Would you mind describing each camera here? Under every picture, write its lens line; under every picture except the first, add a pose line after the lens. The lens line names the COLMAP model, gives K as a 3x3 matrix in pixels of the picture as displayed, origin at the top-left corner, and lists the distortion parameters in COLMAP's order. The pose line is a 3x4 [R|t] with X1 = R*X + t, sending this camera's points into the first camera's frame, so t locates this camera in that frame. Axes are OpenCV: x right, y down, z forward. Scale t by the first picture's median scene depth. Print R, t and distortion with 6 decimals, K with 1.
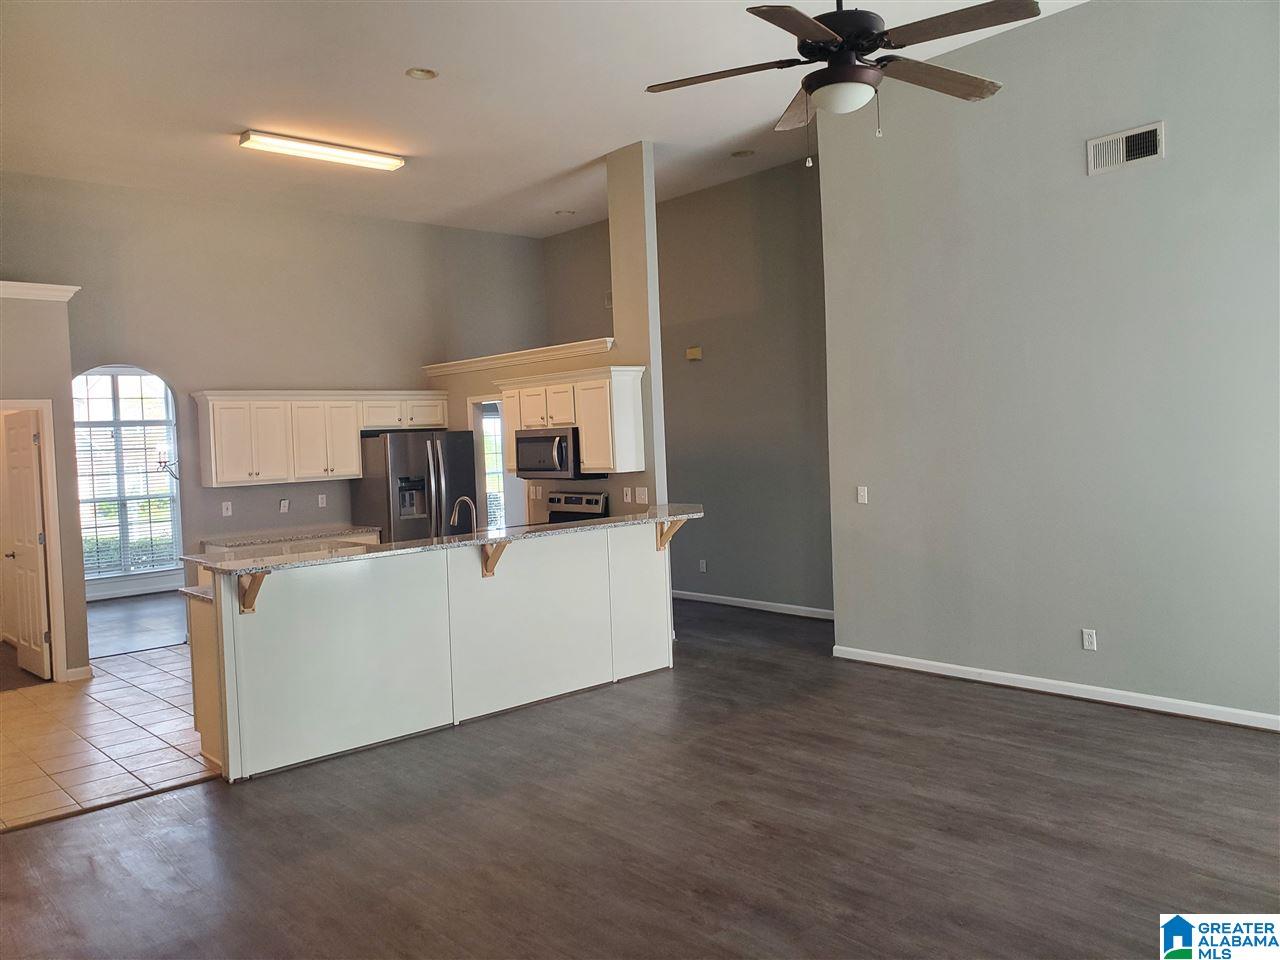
lens RADIAL K [[967.8, 0, 640.9], [0, 967.8, 456.5], [0, 0, 1]] dist [0.030426, -0.011237]
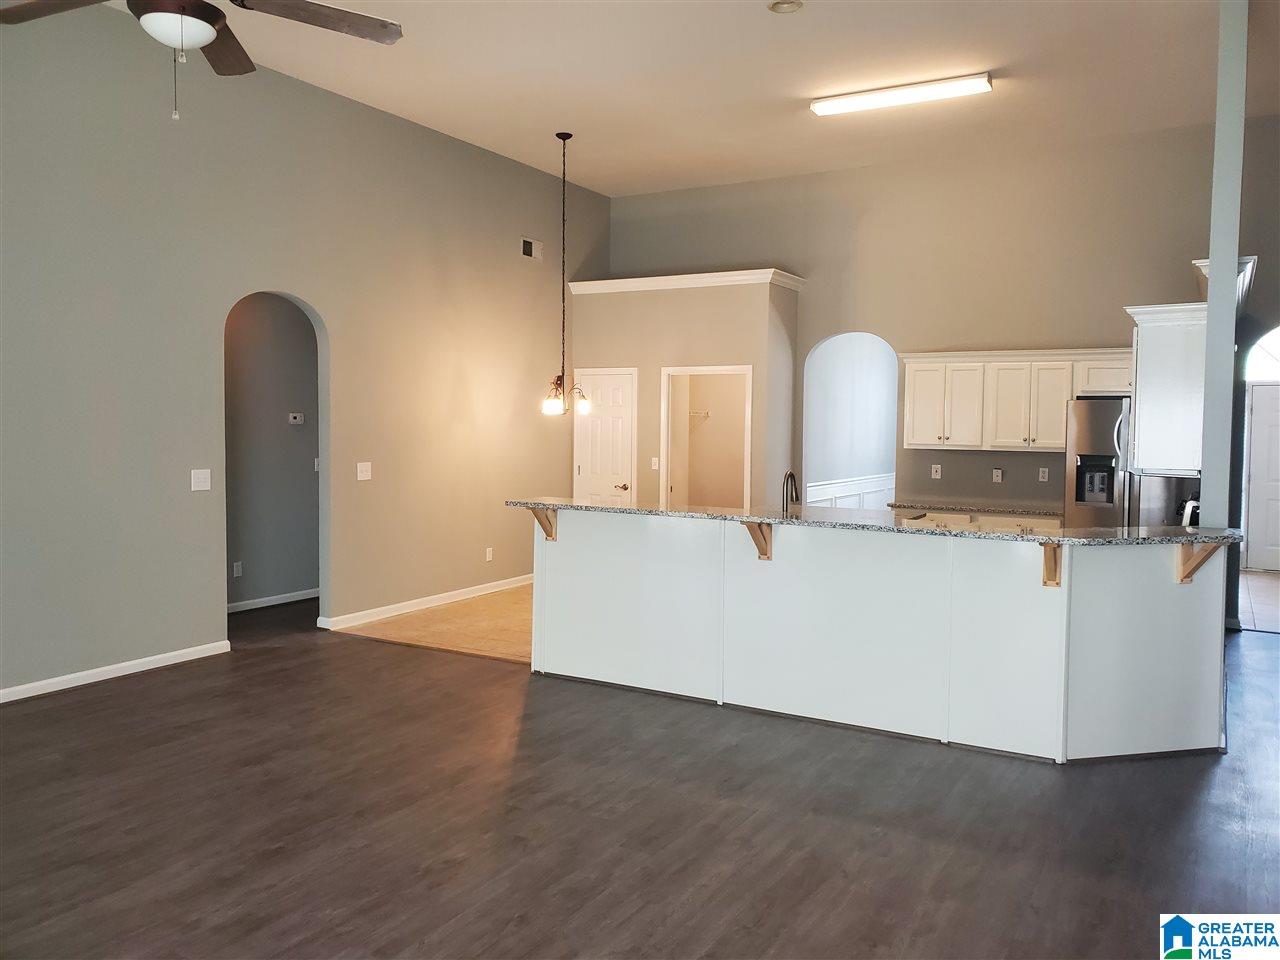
lens RADIAL K [[1000.4, 0, 677.9], [0, 1000.4, 456.3], [0, 0, 1]] dist [0.011292, 0.005931]
pose [[0.334175, 0.082493, -0.938894, 0.482498], [-0.047133, 0.996379, 0.070767, -0.023475], [0.941332, 0.020604, 0.336853, 0.432579]]
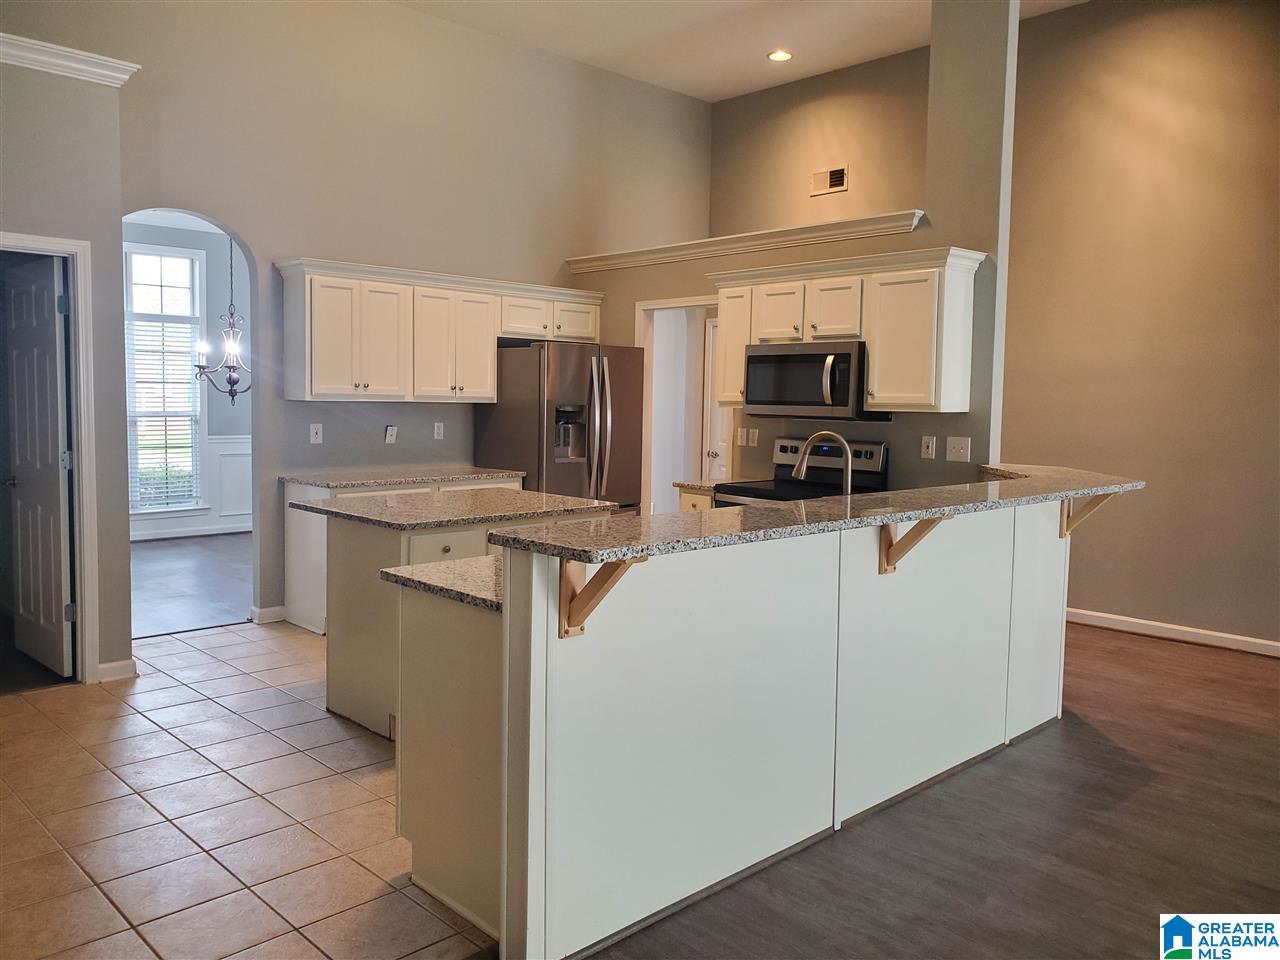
lens RADIAL K [[986.2, 0, 636.9], [0, 986.2, 460.3], [0, 0, 1]] dist [0.021924, 0.000415]
pose [[0.997750, 0.057974, 0.033688, -0.233719], [-0.059459, 0.997222, 0.044877, 0.029200], [-0.030993, -0.046779, 0.998424, 0.302092]]
